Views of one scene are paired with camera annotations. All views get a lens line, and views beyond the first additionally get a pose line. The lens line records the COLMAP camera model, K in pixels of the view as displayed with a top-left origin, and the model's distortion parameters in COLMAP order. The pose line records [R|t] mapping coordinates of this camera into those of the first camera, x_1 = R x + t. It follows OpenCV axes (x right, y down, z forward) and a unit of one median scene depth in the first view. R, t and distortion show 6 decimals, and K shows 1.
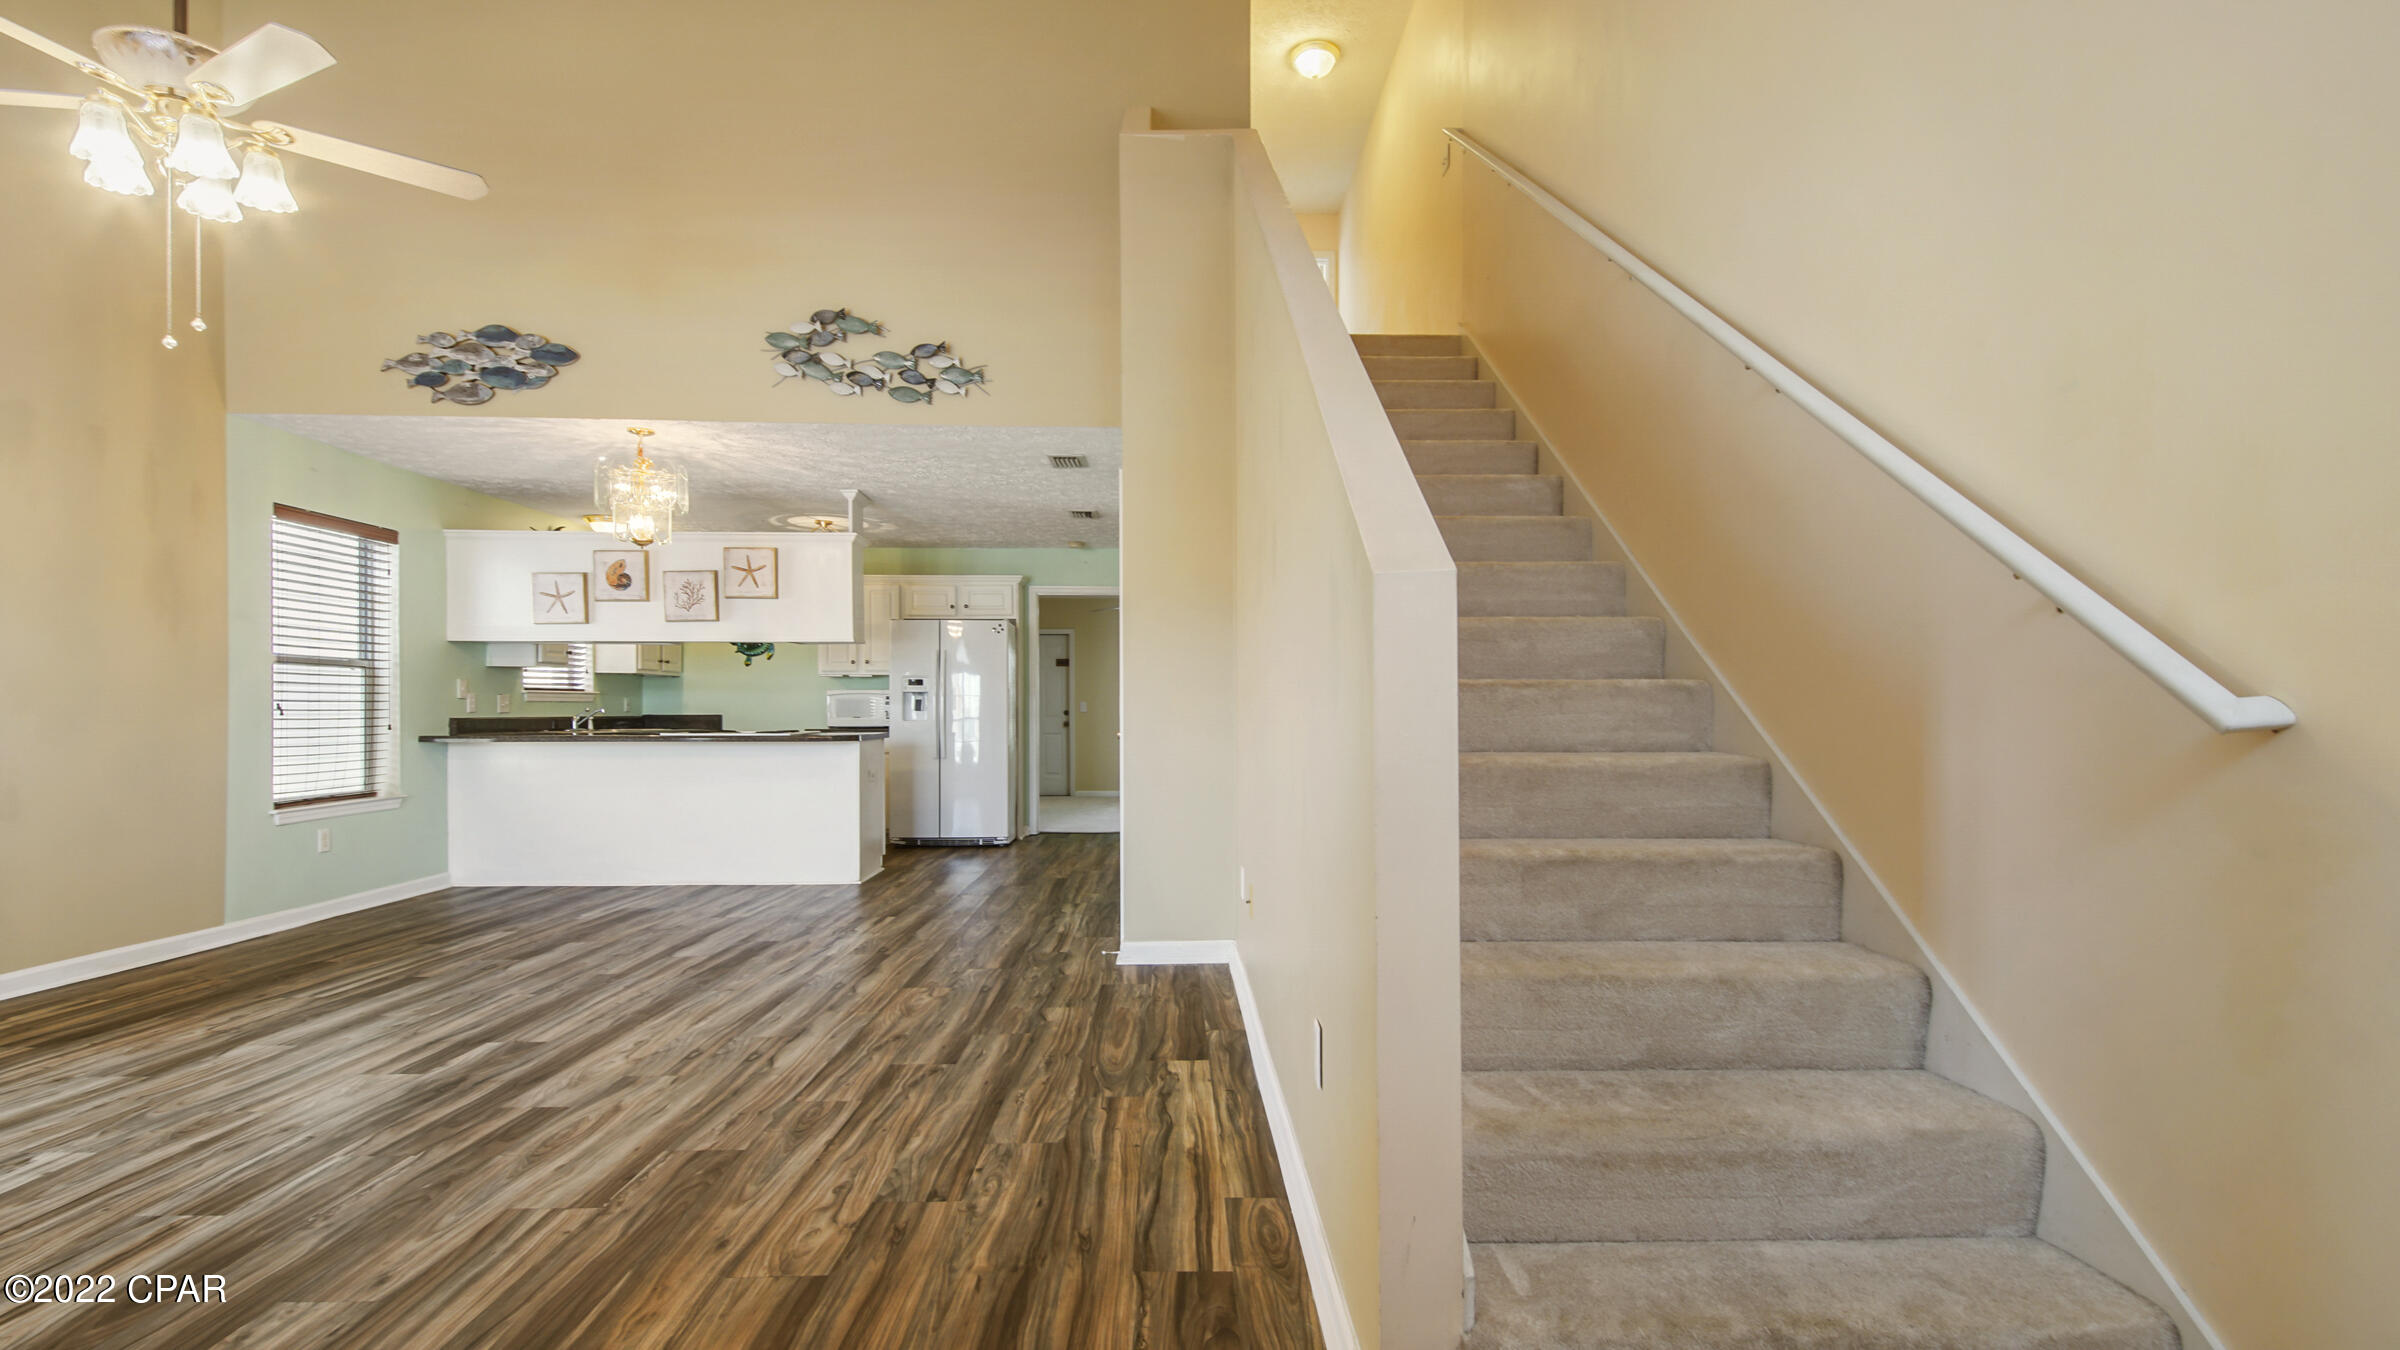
lens RADIAL K [[1043.8, 0, 1272.9], [0, 1043.8, 725.4], [0, 0, 1]] dist [0.041164, -0.024272]
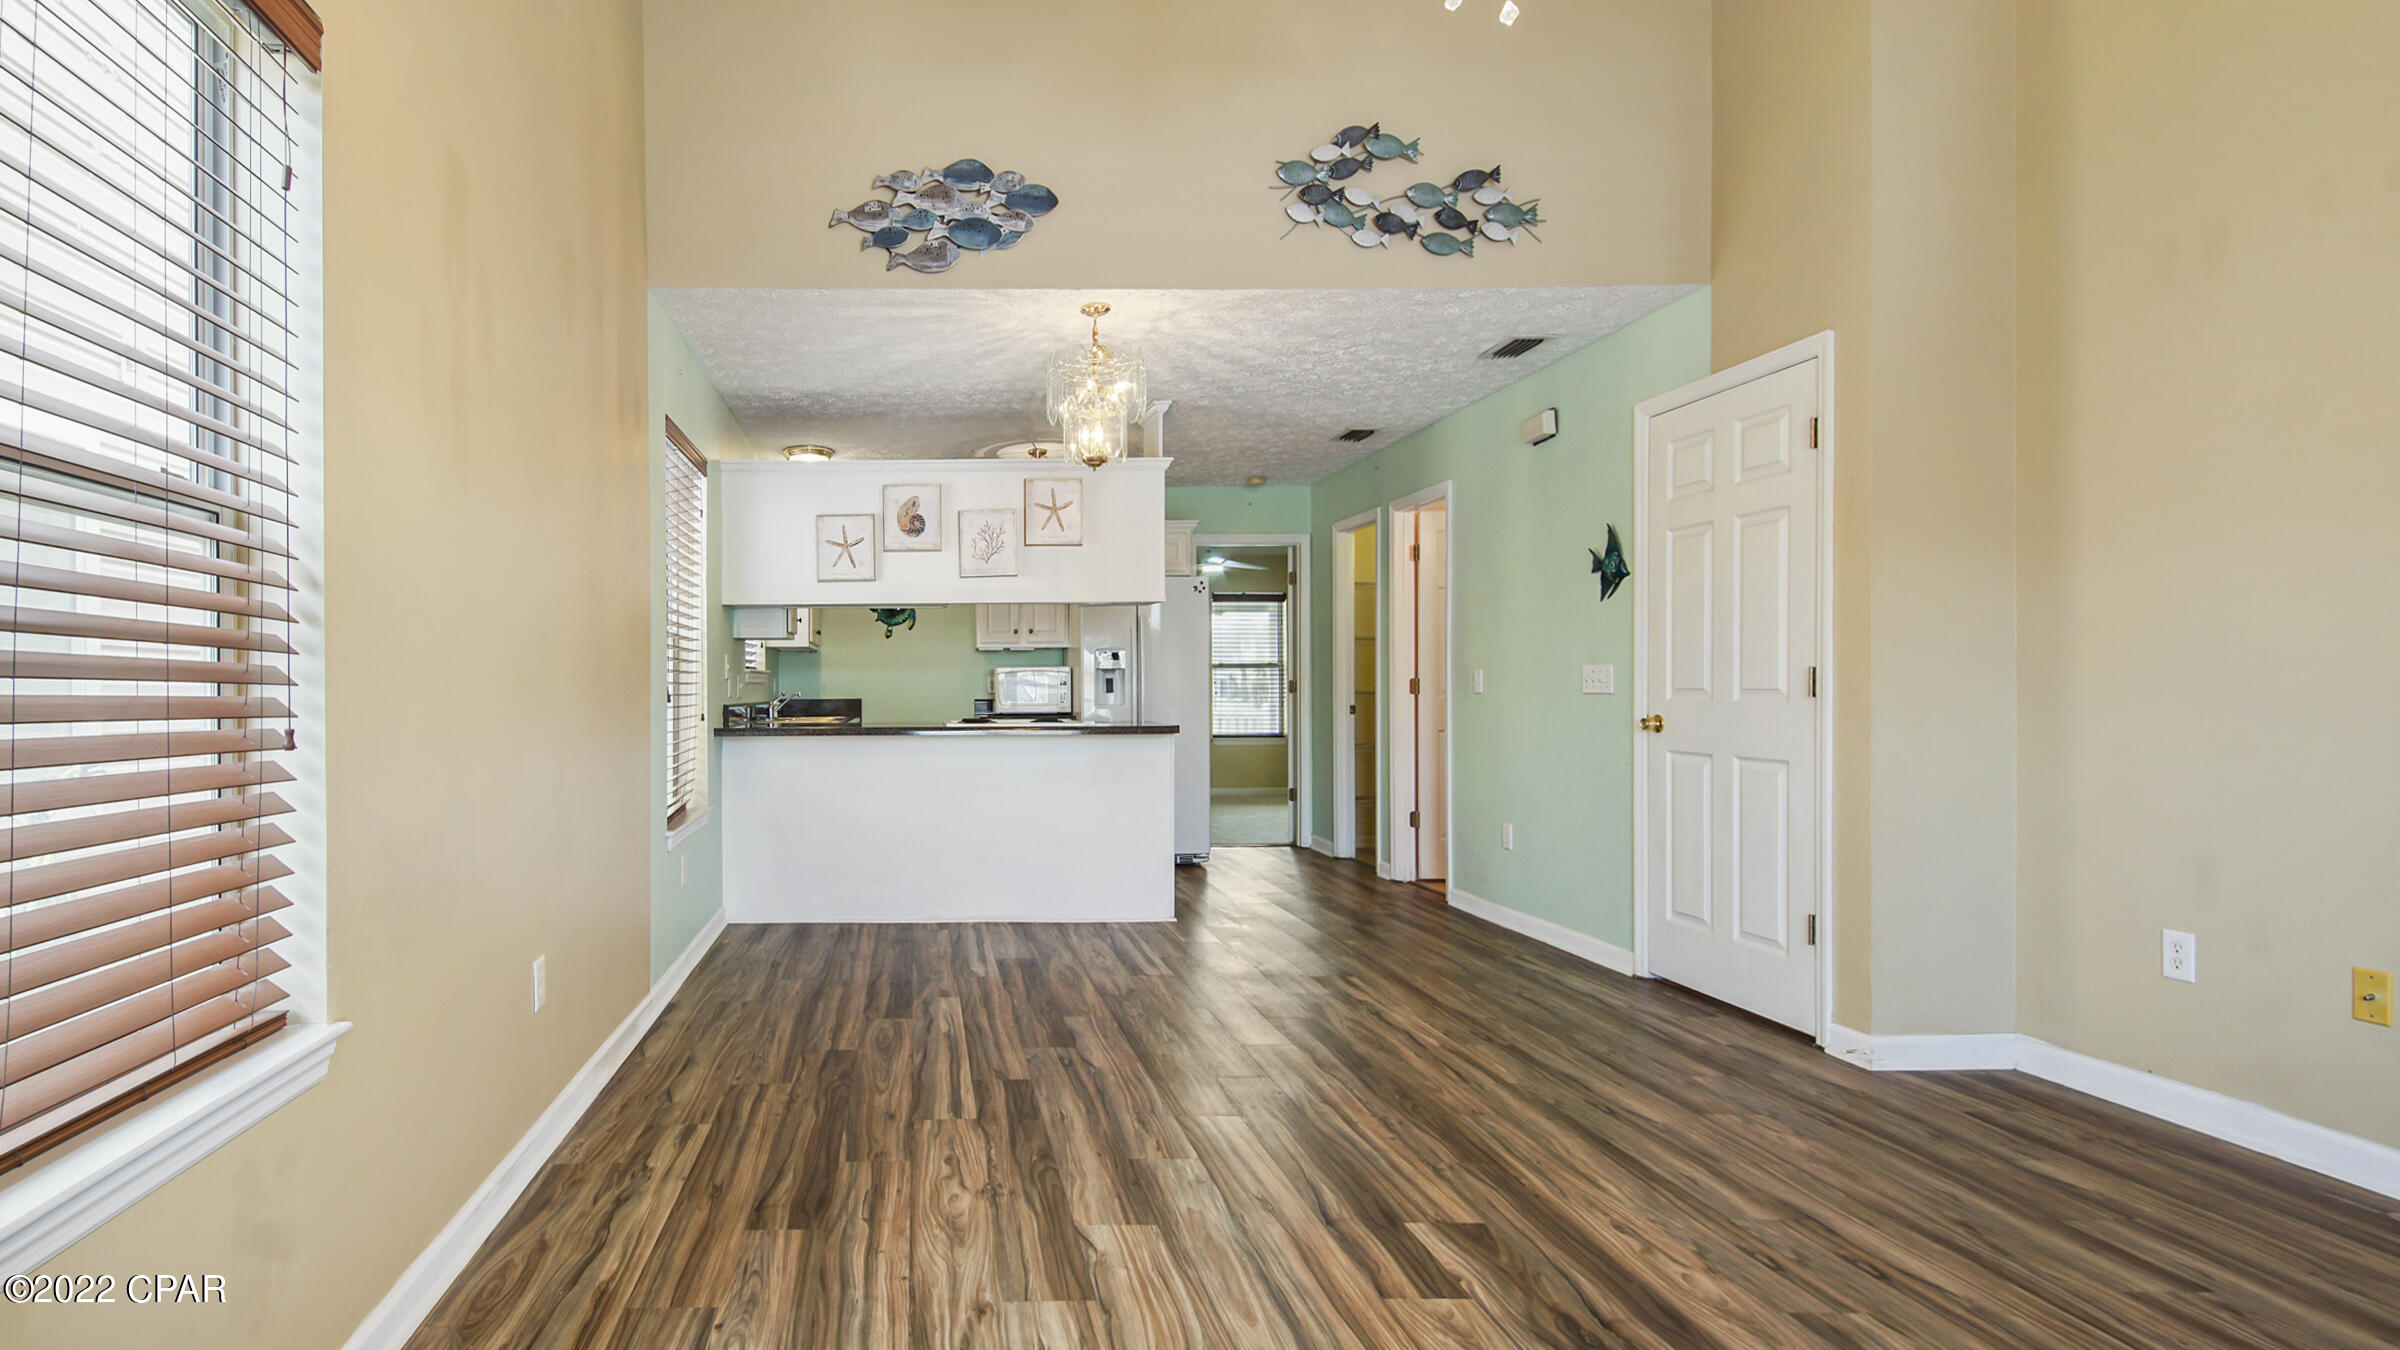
lens RADIAL K [[1274.7, 0, 1190.9], [0, 1274.7, 689.8], [0, 0, 1]] dist [0.048905, -0.043137]
pose [[0.996161, -0.007393, -0.087229, -0.462307], [0.006116, 0.999870, -0.014900, -0.002854], [0.087328, 0.014310, 0.996077, 0.135266]]
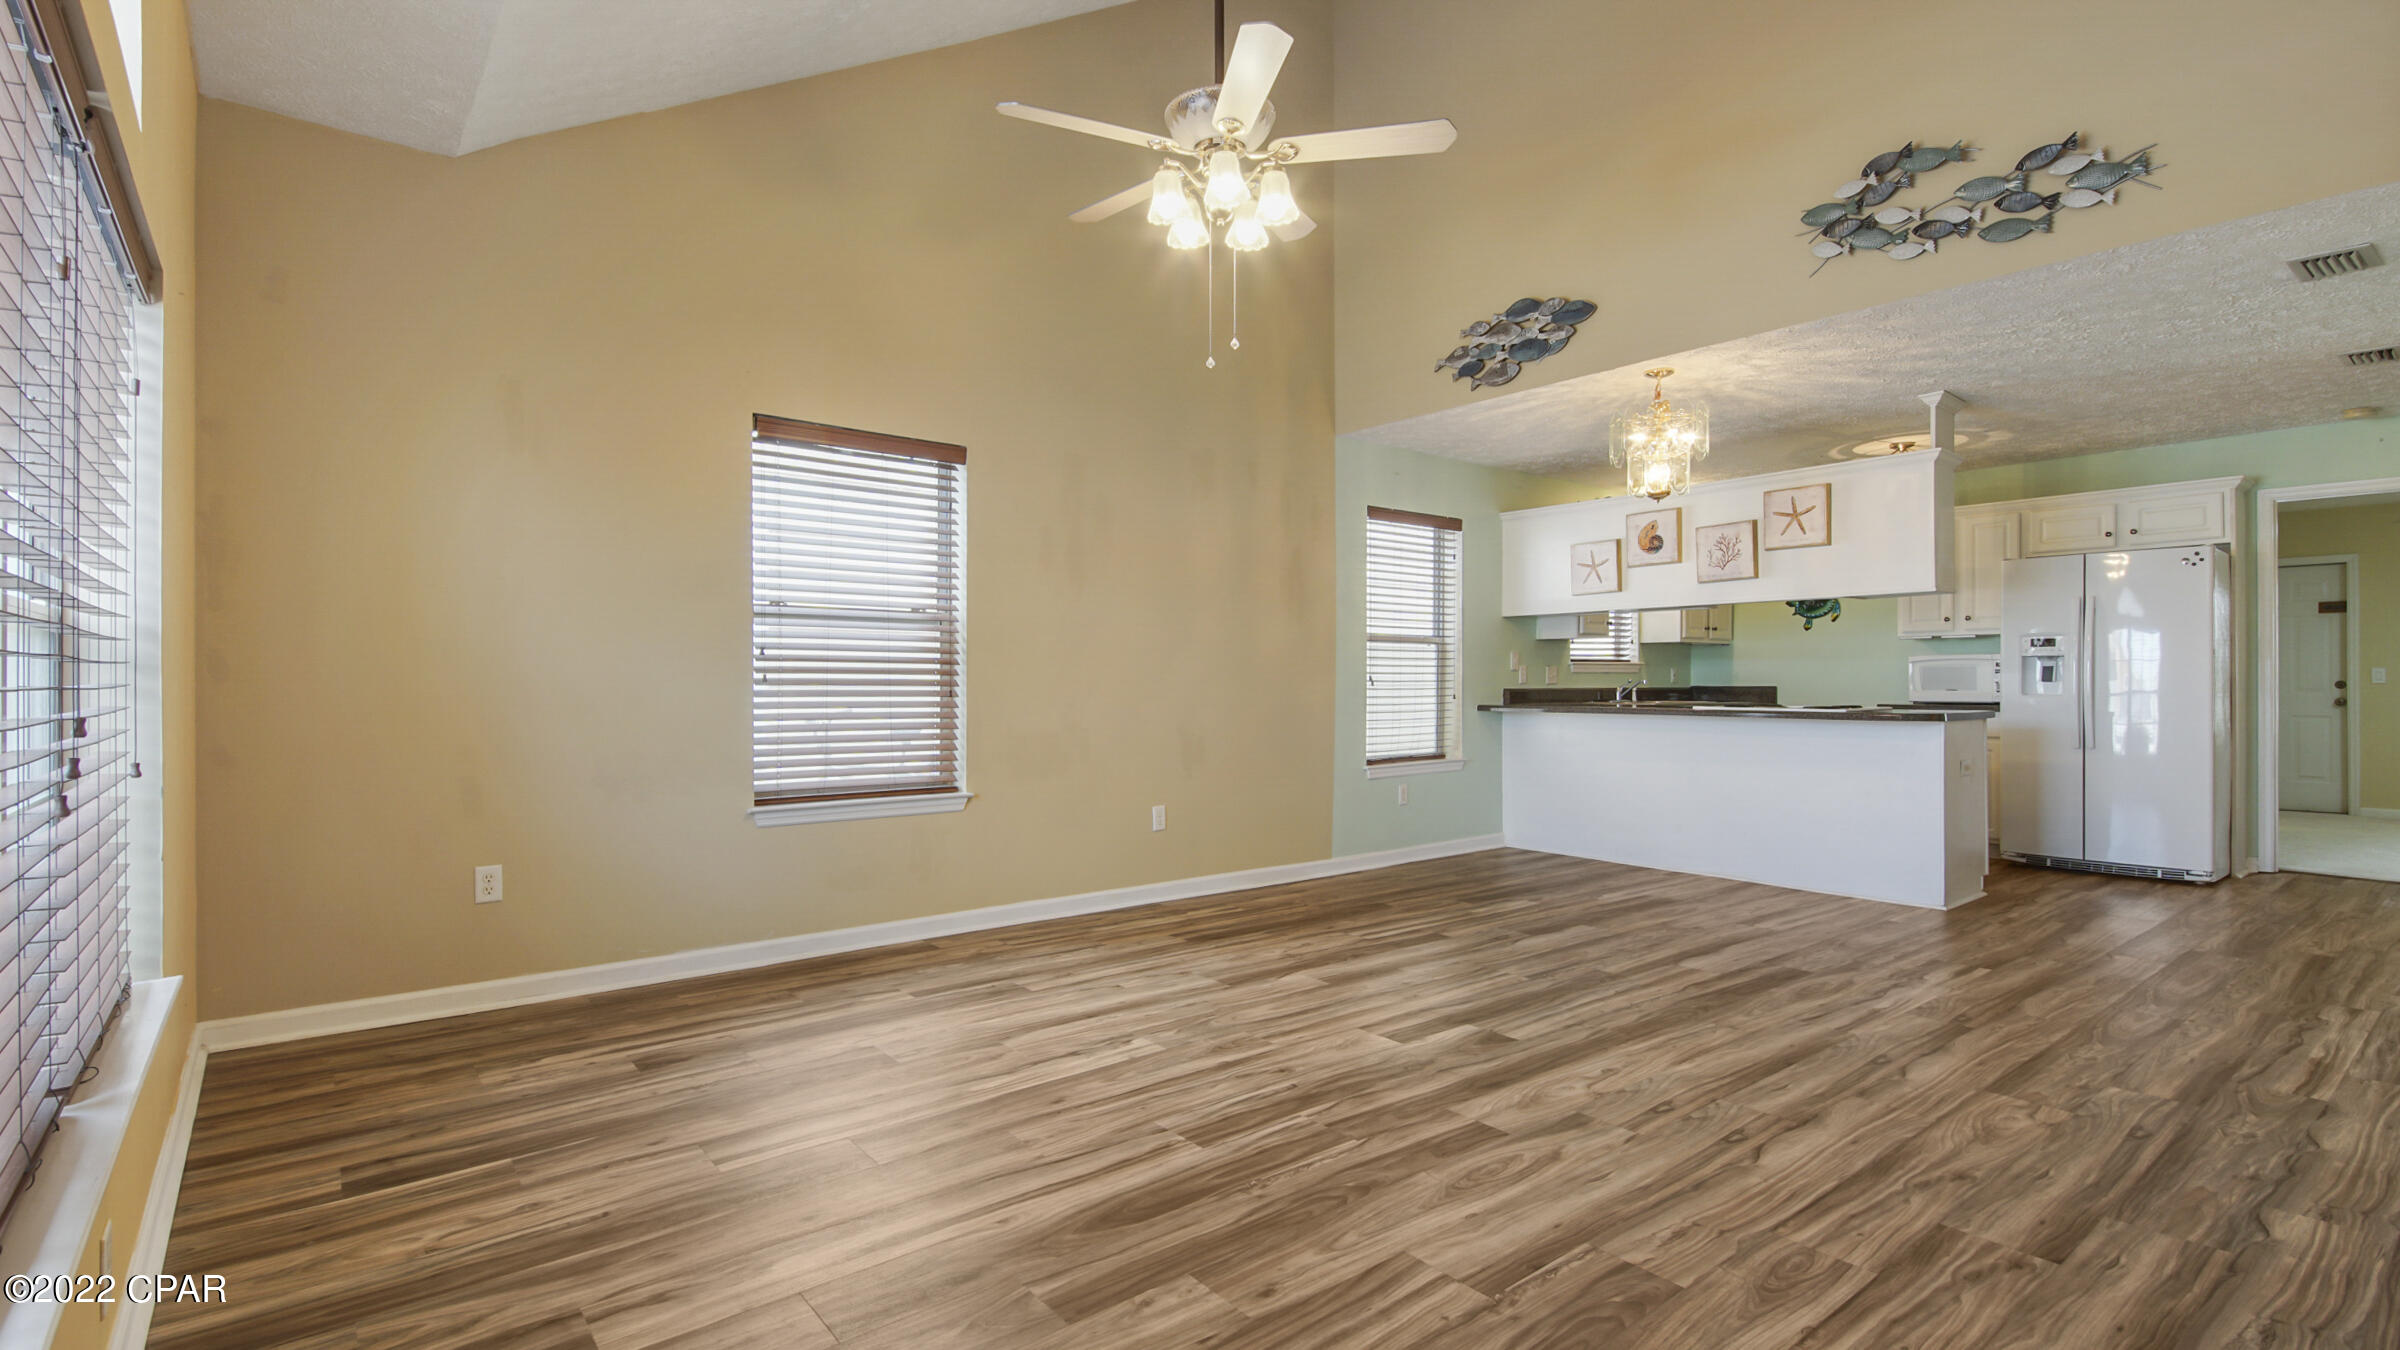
lens RADIAL K [[1120.4, 0, 1155.9], [0, 1120.4, 678.1], [0, 0, 1]] dist [0.048731, -0.025952]
pose [[0.542507, -0.004113, -0.840041, -0.017468], [-0.010650, 0.999874, -0.011774, -0.000709], [0.839984, 0.015333, 0.542395, 0.117600]]
